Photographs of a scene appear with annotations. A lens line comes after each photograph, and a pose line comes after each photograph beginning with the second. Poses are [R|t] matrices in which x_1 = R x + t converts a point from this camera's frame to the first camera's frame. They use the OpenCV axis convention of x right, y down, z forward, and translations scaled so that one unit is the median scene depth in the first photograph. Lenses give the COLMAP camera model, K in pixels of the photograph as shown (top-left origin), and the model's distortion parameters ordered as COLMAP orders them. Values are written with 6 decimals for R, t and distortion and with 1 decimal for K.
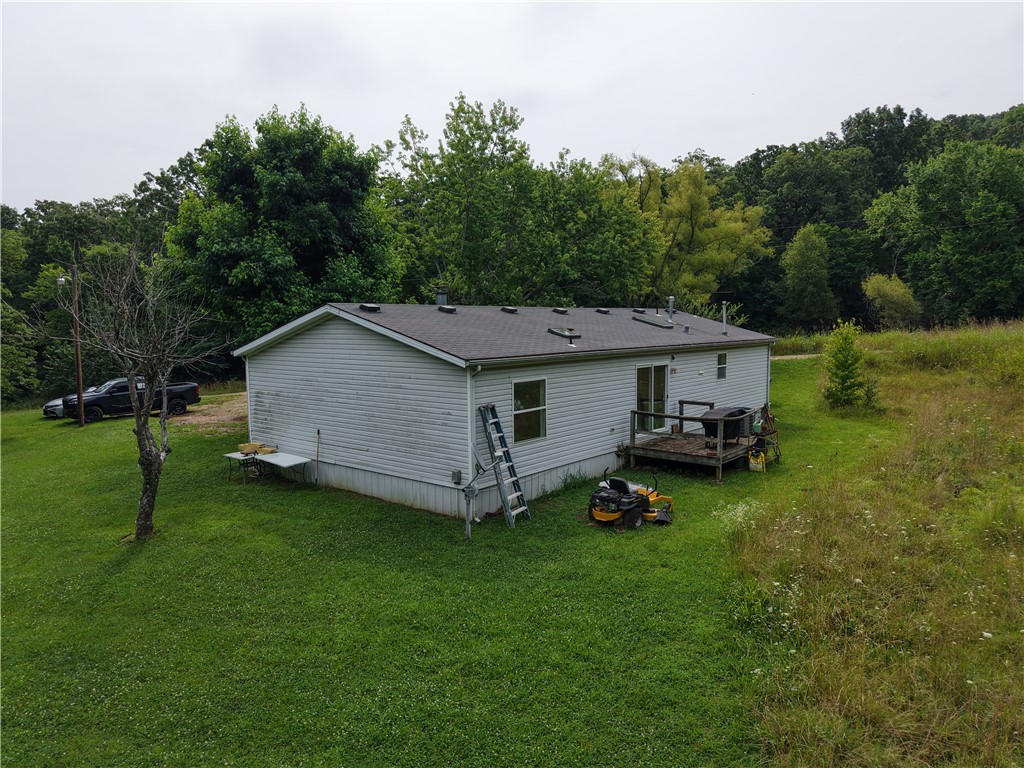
lens RADIAL K [[703.5, 0, 512.0], [0, 703.5, 384.0], [0, 0, 1]] dist [0.004893, -0.000617]
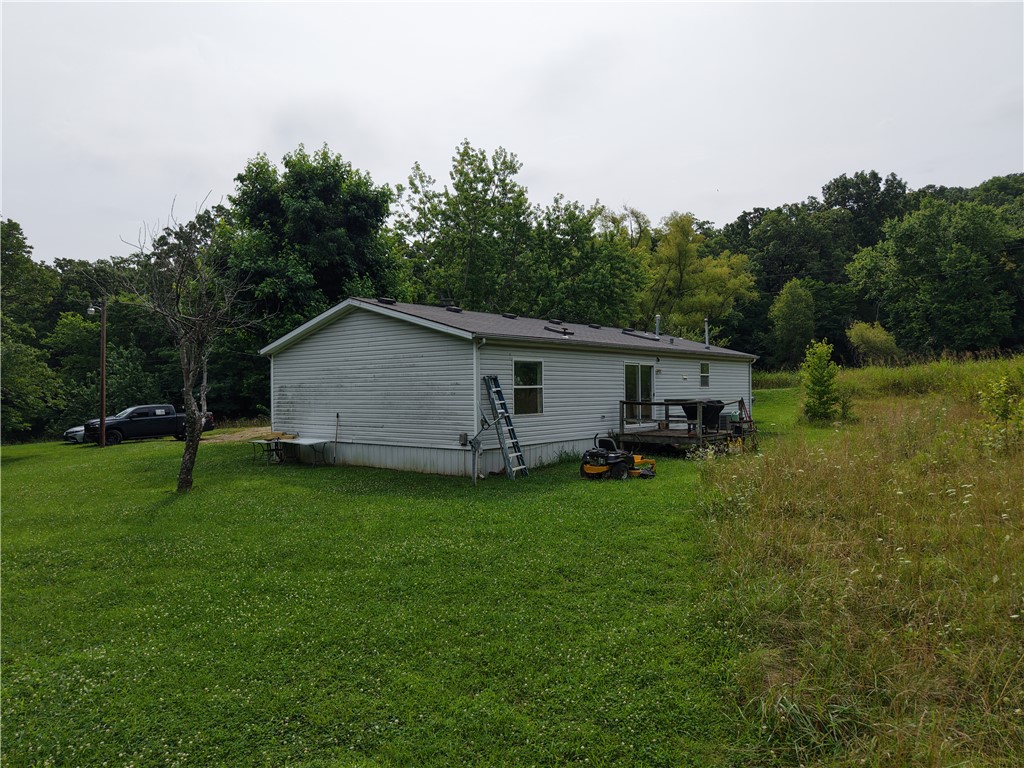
lens RADIAL K [[706.0, 0, 512.0], [0, 706.0, 384.0], [0, 0, 1]] dist [0.007938, -0.003827]
pose [[0.999998, 0.000930, 0.001877, -0.001580], [-0.000736, 0.994924, -0.100624, 0.084979], [-0.001961, 0.100622, 0.994923, -0.072540]]
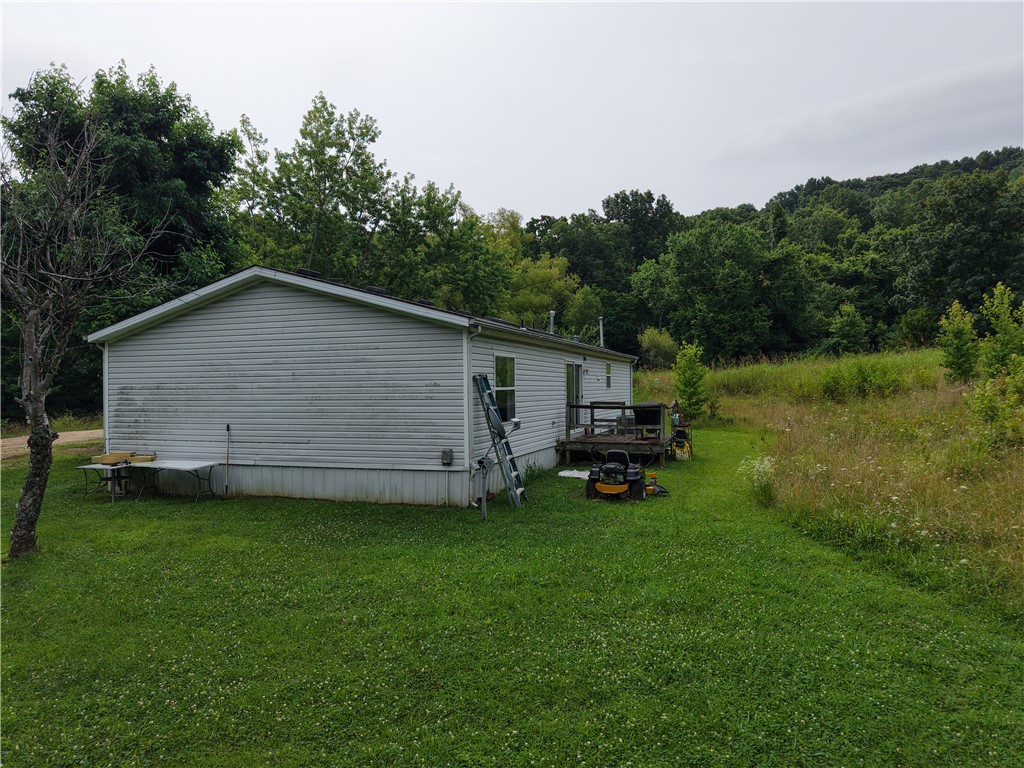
lens RADIAL K [[698.6, 0, 522.7], [0, 698.6, 388.3], [0, 0, 1]] dist [-0.005978, -0.004664]
pose [[0.931744, 0.000883, 0.363116, -0.163427], [0.033785, 0.995449, -0.089110, 0.068749], [-0.361542, 0.095296, 0.927473, 0.087858]]
